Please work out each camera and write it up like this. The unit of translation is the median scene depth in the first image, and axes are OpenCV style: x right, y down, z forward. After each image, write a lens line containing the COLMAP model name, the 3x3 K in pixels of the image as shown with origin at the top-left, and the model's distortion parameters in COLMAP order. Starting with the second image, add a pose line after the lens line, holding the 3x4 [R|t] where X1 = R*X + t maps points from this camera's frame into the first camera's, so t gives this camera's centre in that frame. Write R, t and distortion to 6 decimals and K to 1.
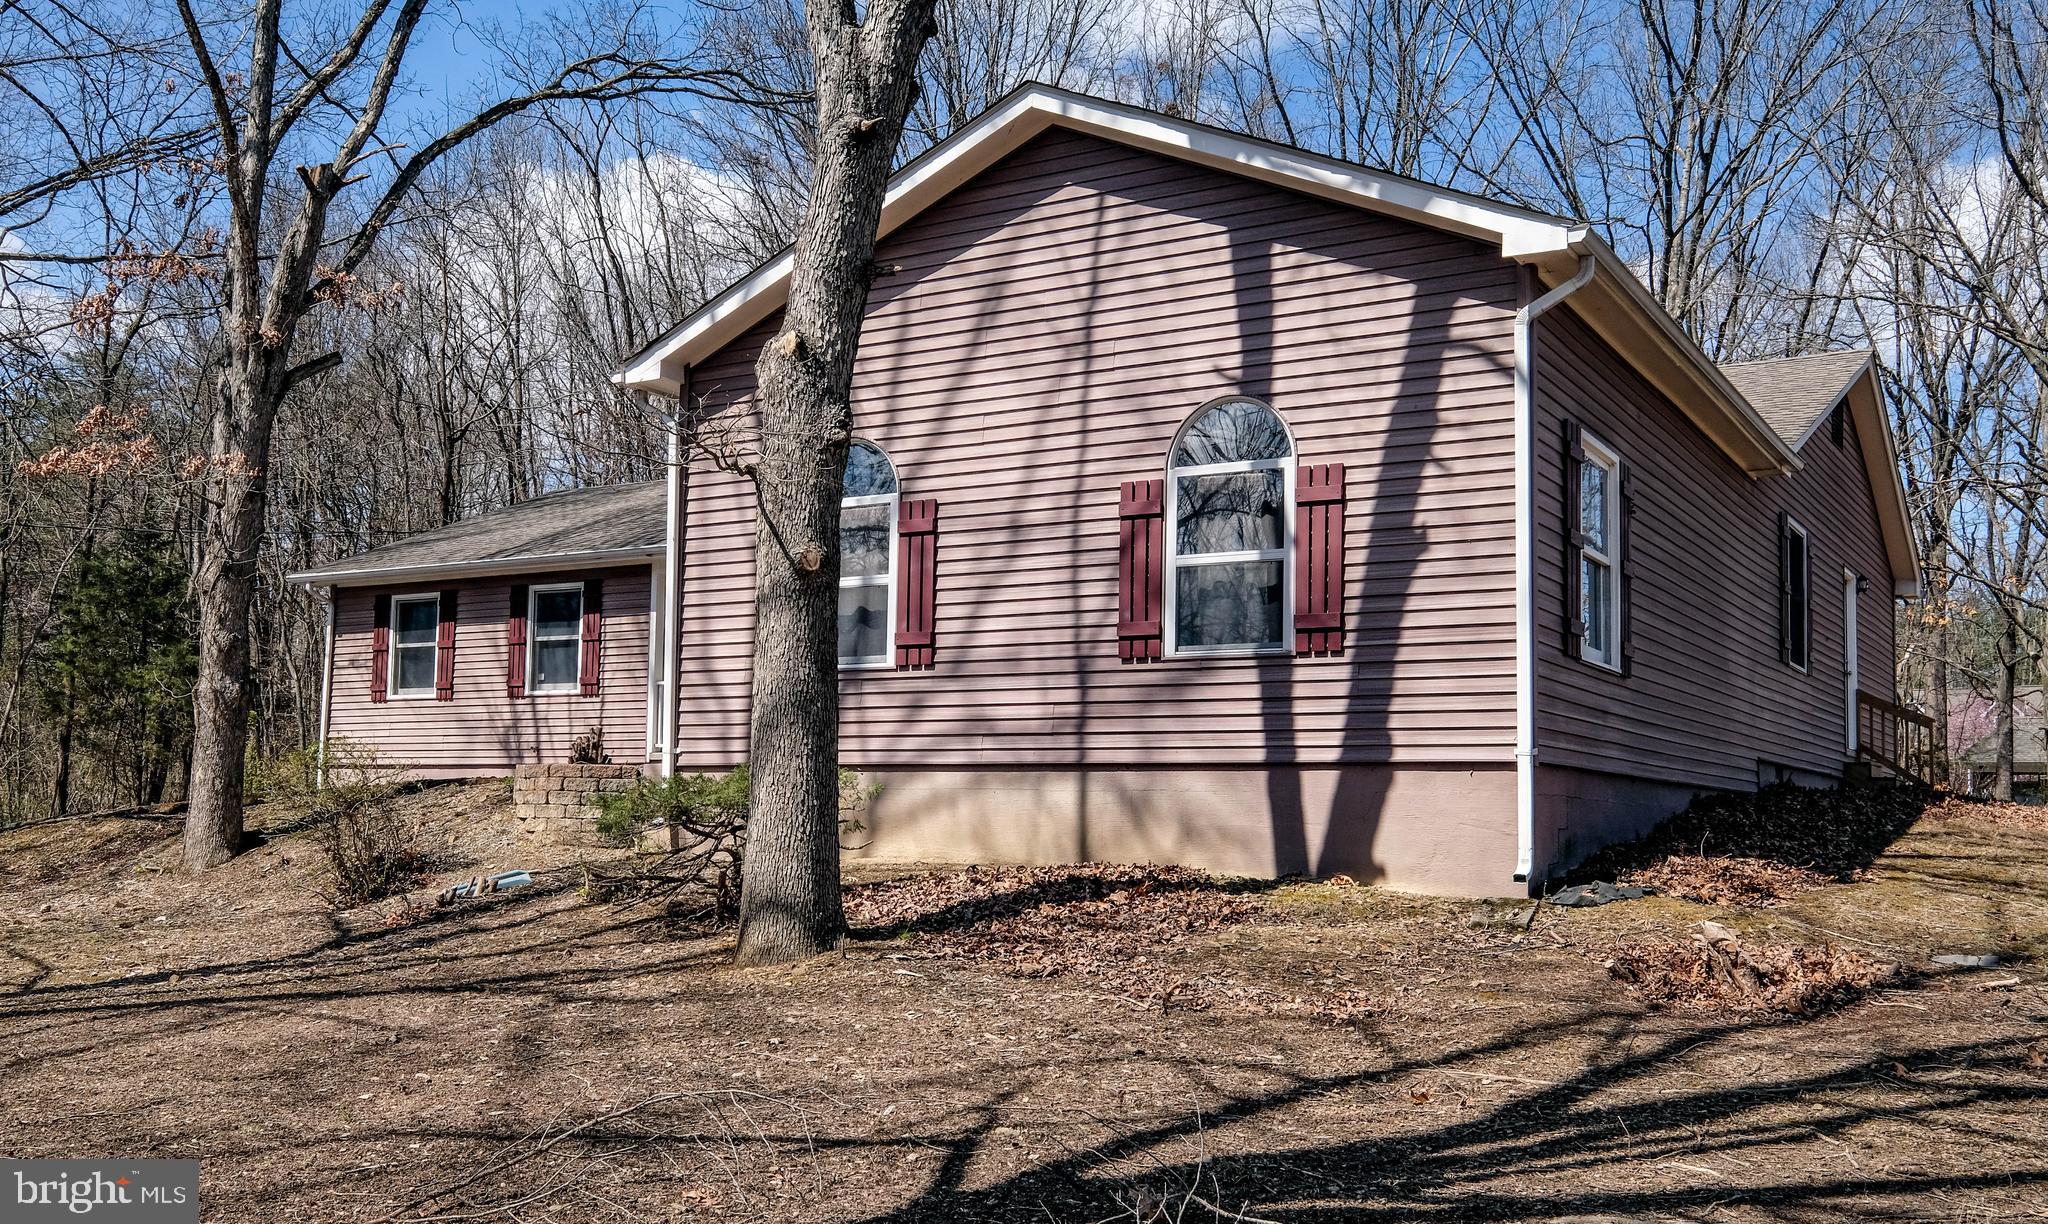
lens RADIAL K [[1838.2, 0, 1026.5], [0, 1838.2, 723.8], [0, 0, 1]] dist [-0.002873, -0.001418]
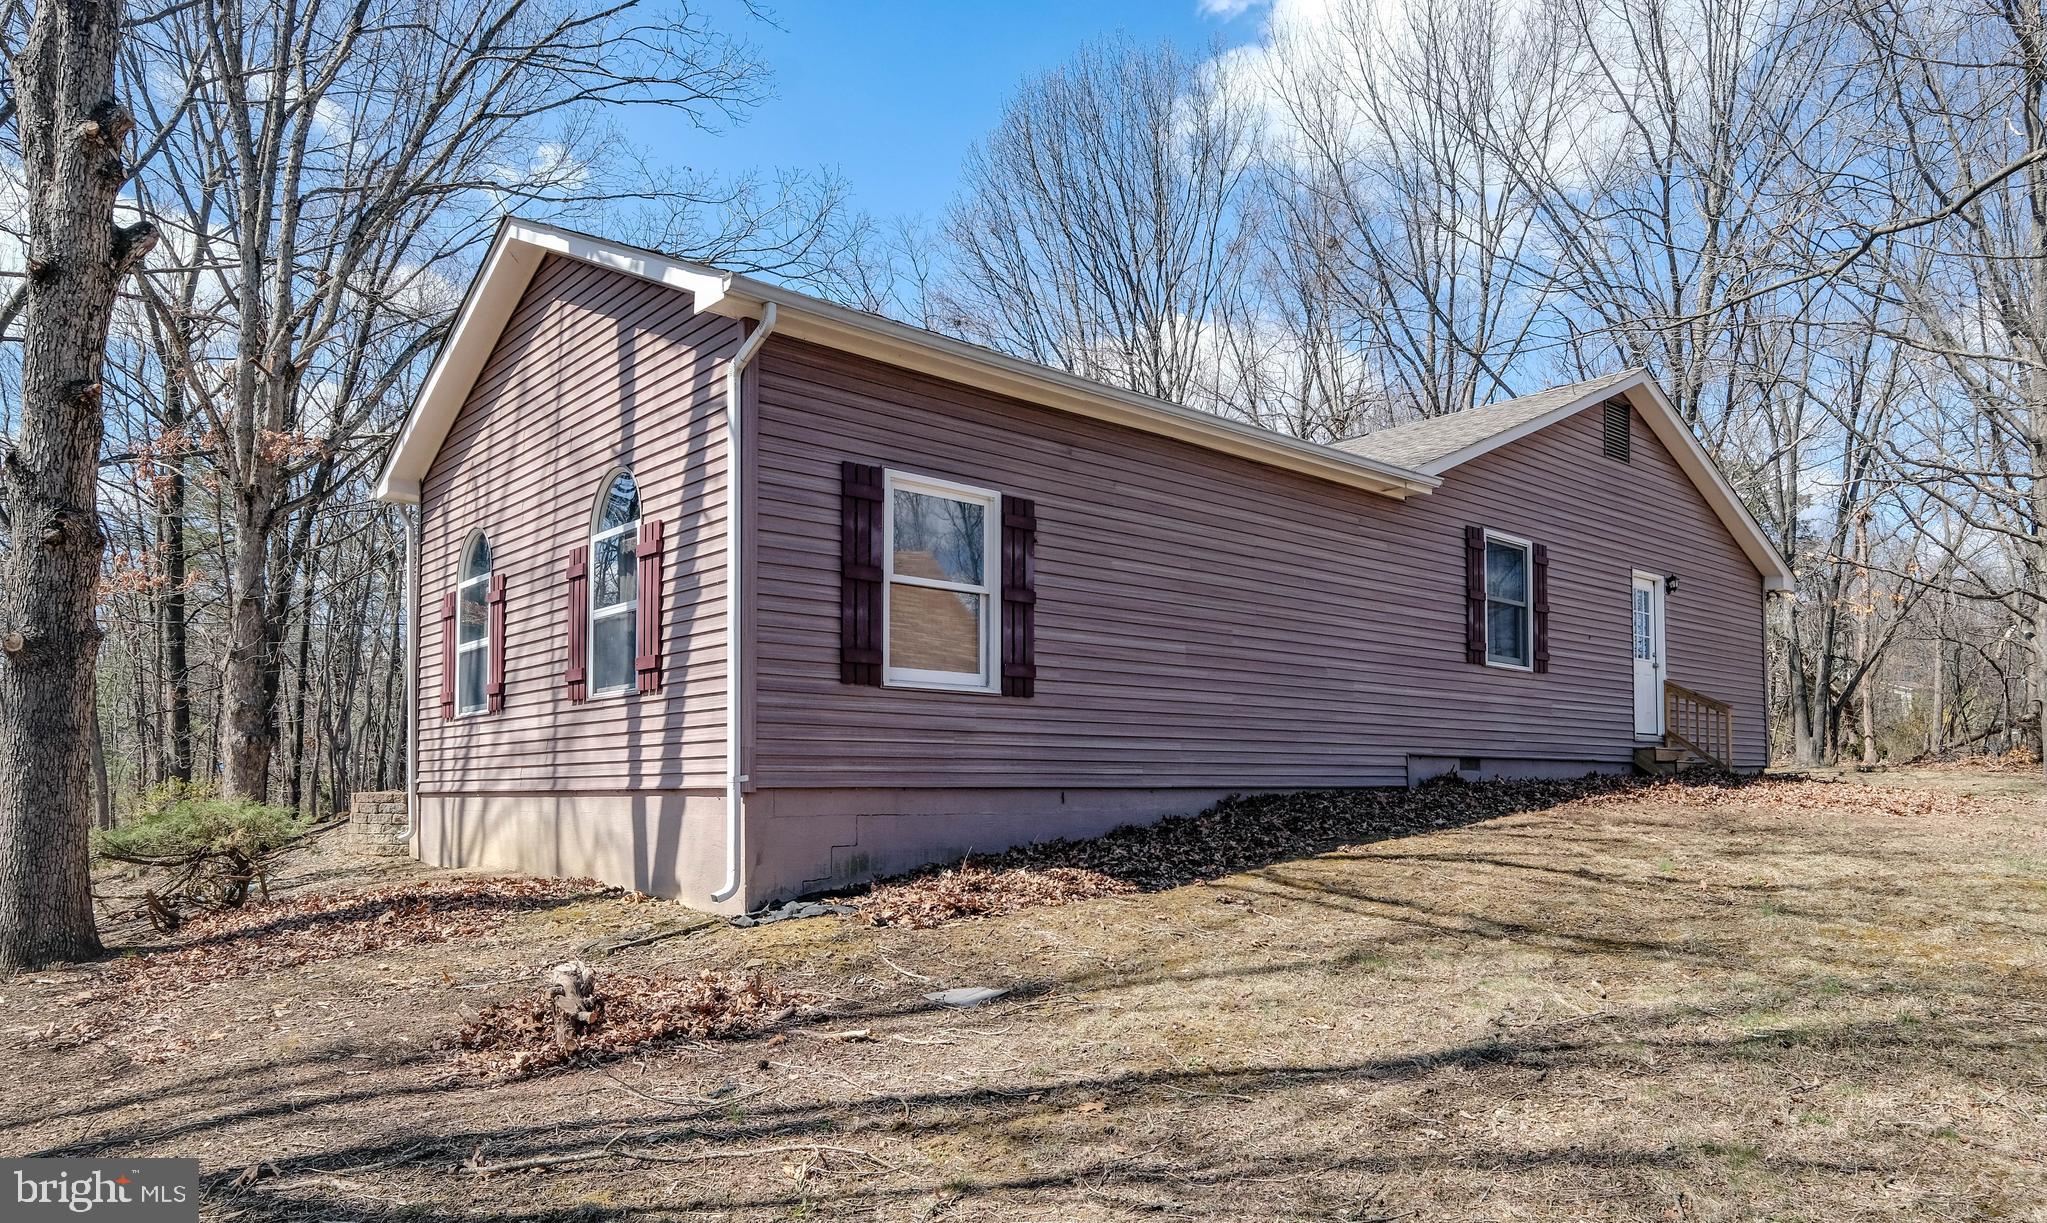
lens RADIAL K [[1292.6, 0, 1074.5], [0, 1292.6, 752.2], [0, 0, 1]] dist [0.002815, 0.001044]
pose [[0.958723, -0.028971, -0.282863, 0.630407], [0.035055, 0.999250, 0.016469, -0.005265], [0.282174, -0.025705, 0.959019, 0.317499]]
